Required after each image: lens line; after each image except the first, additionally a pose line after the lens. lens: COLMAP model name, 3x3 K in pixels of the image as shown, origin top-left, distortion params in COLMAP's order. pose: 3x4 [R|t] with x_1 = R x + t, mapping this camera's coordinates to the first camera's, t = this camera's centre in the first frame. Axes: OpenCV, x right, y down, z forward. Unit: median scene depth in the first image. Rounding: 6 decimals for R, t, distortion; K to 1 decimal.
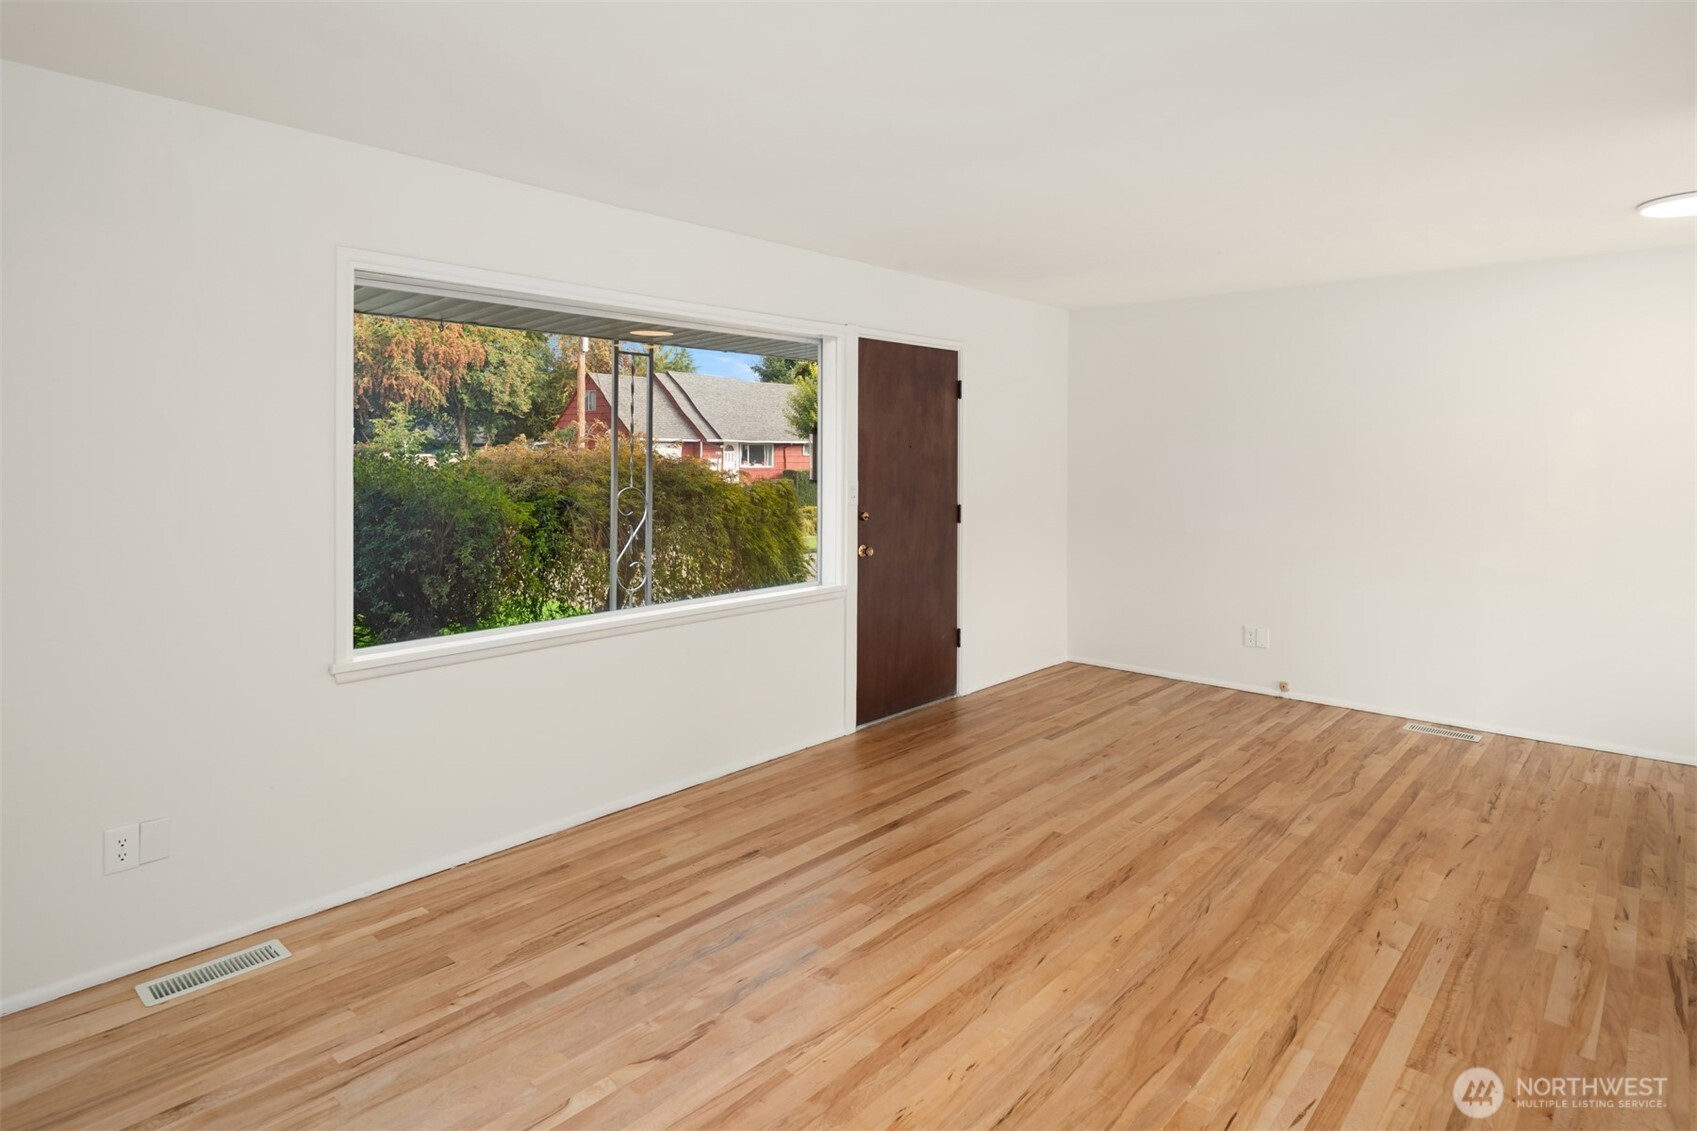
lens RADIAL K [[940.6, 0, 864.7], [0, 940.6, 478.7], [0, 0, 1]] dist [-0.010571, 0.000116]
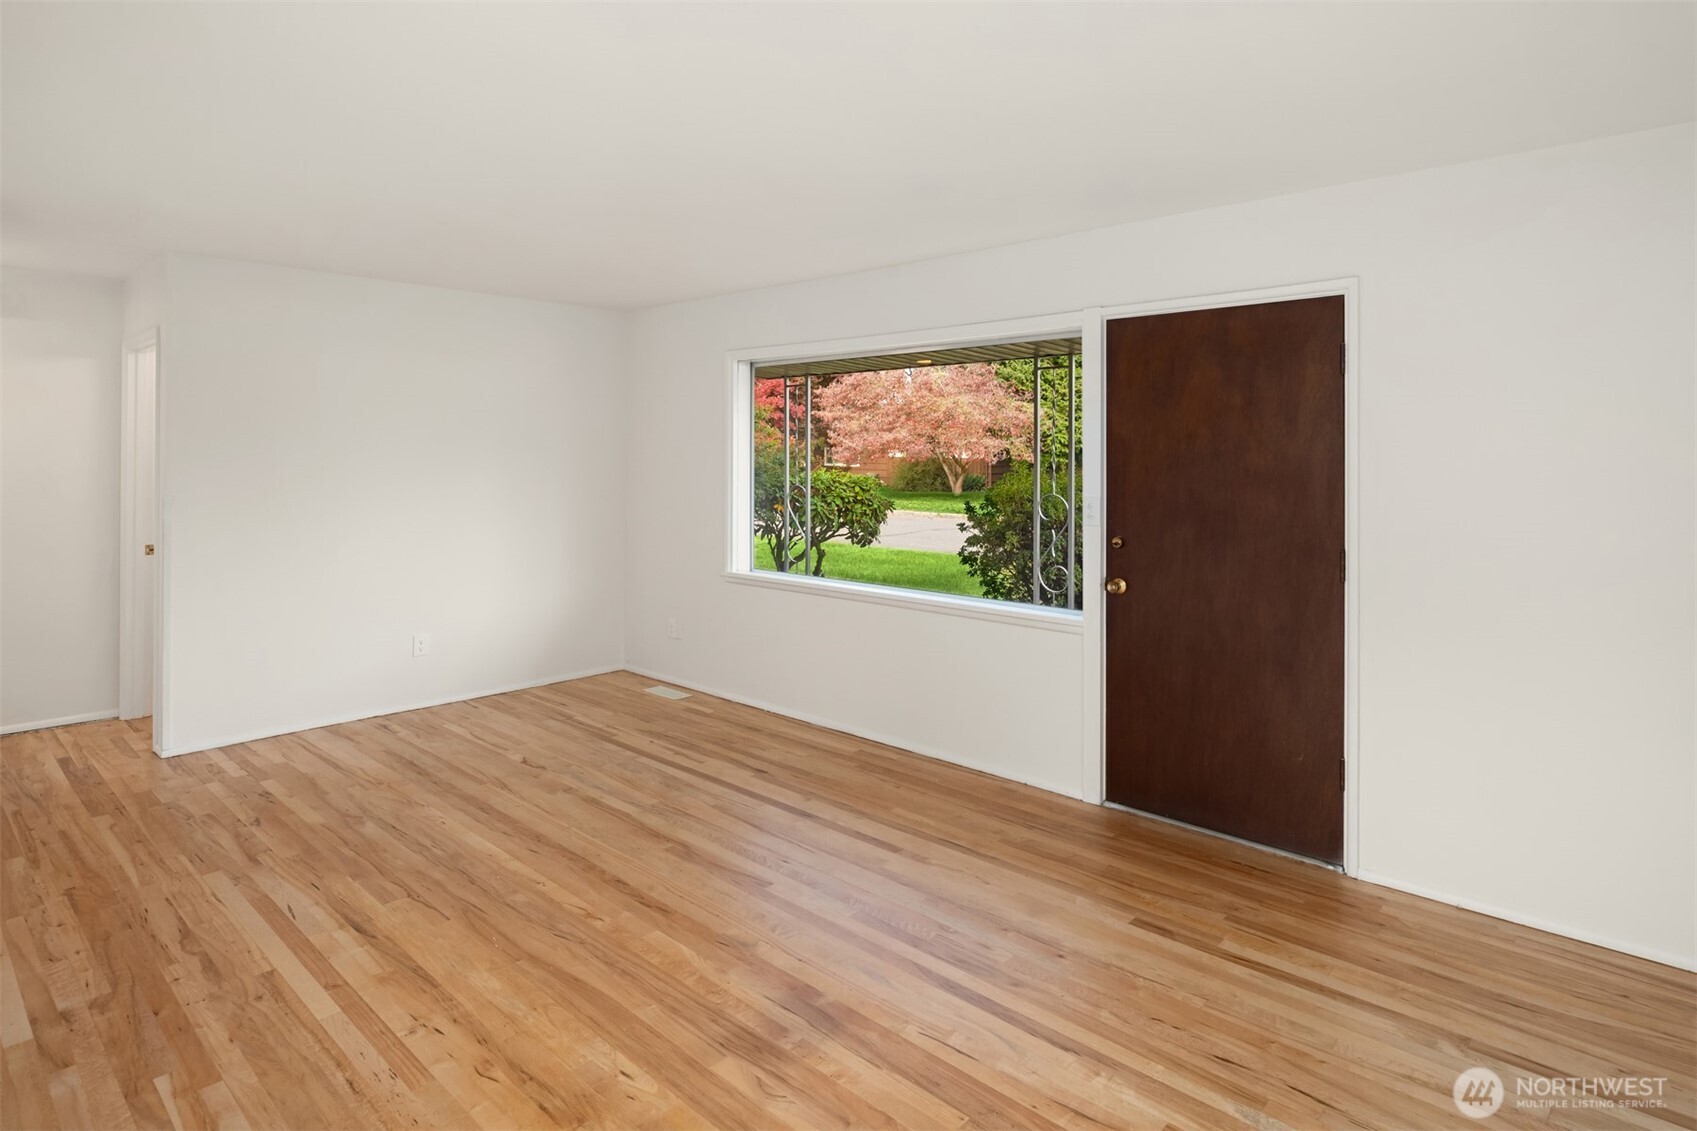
lens RADIAL K [[936.9, 0, 865.9], [0, 936.9, 470.4], [0, 0, 1]] dist [-0.002441, -0.001764]
pose [[-0.031836, 0.016044, -0.999364, 0.840958], [-0.032064, 0.999340, 0.017065, -0.029156], [0.998979, 0.032587, -0.031301, 0.853642]]
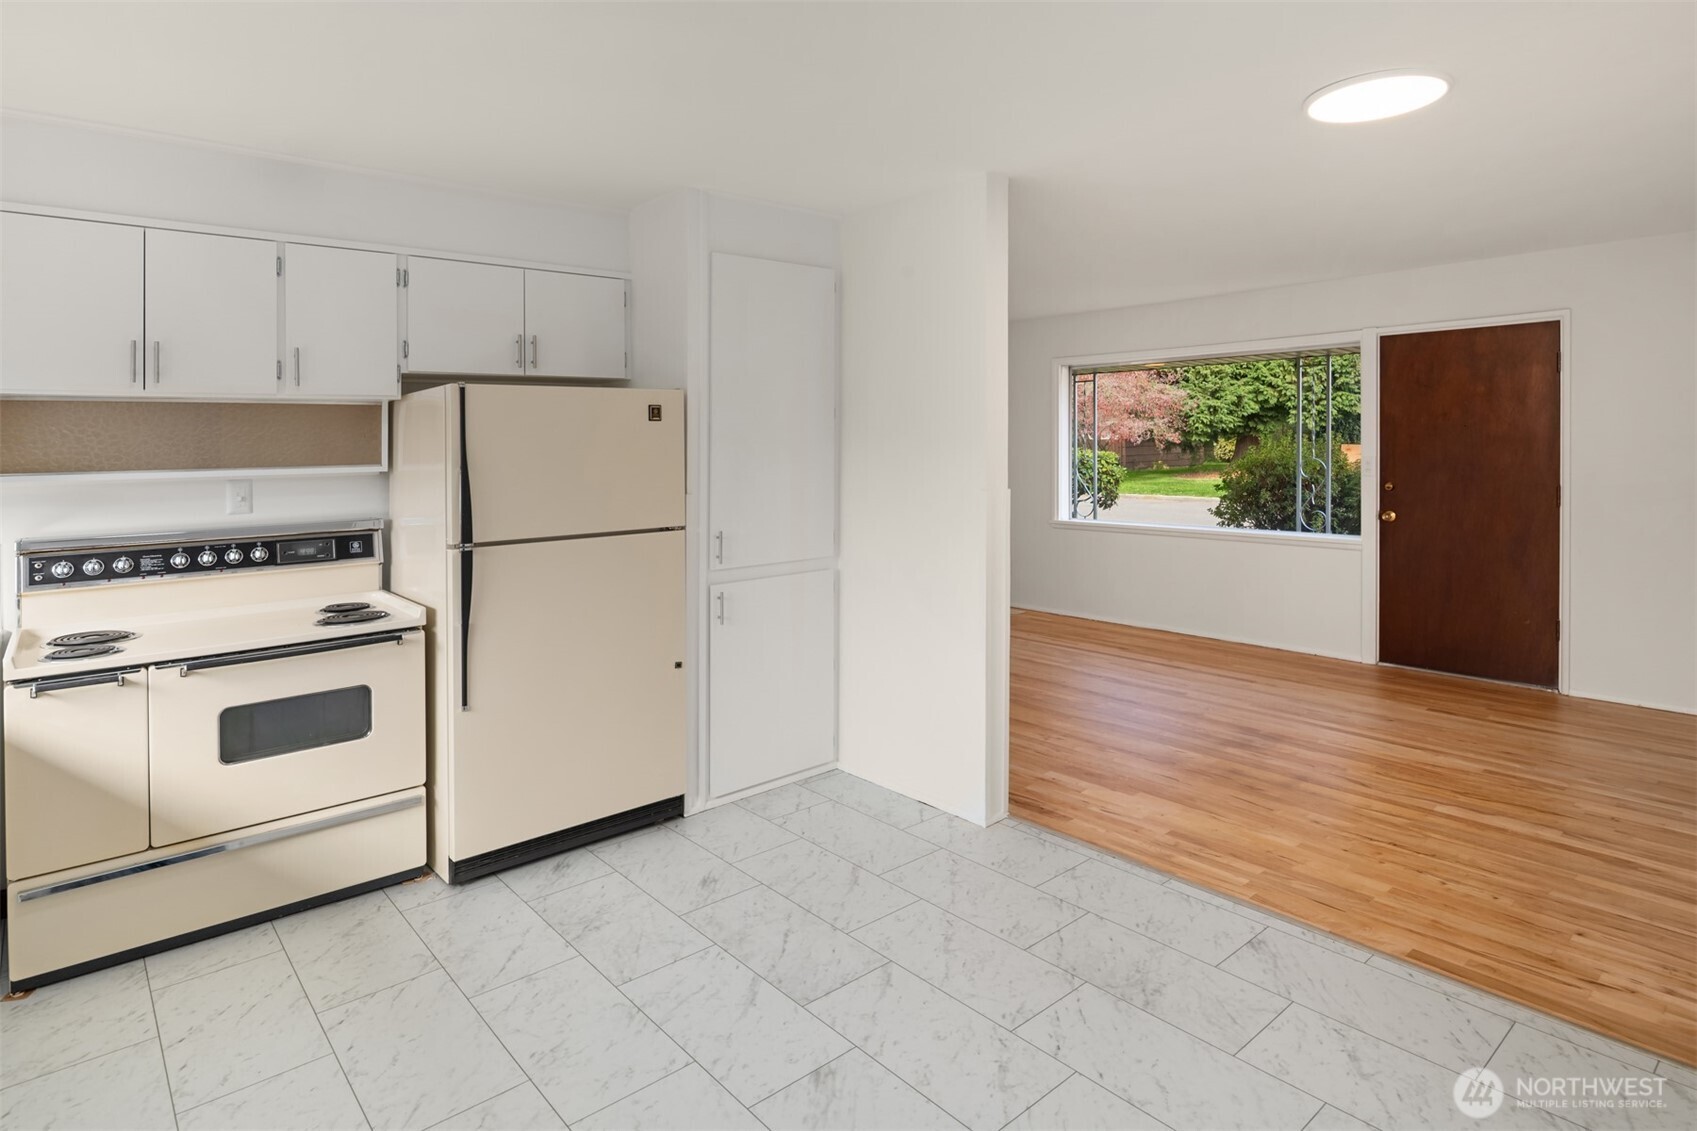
lens RADIAL K [[940.6, 0, 864.7], [0, 940.6, 478.7], [0, 0, 1]] dist [-0.010571, 0.000116]
pose [[-0.137847, 0.041555, -0.989581, 1.320712], [-0.012939, 0.998959, 0.043751, -0.013584], [0.990369, 0.018835, -0.137165, 0.537368]]
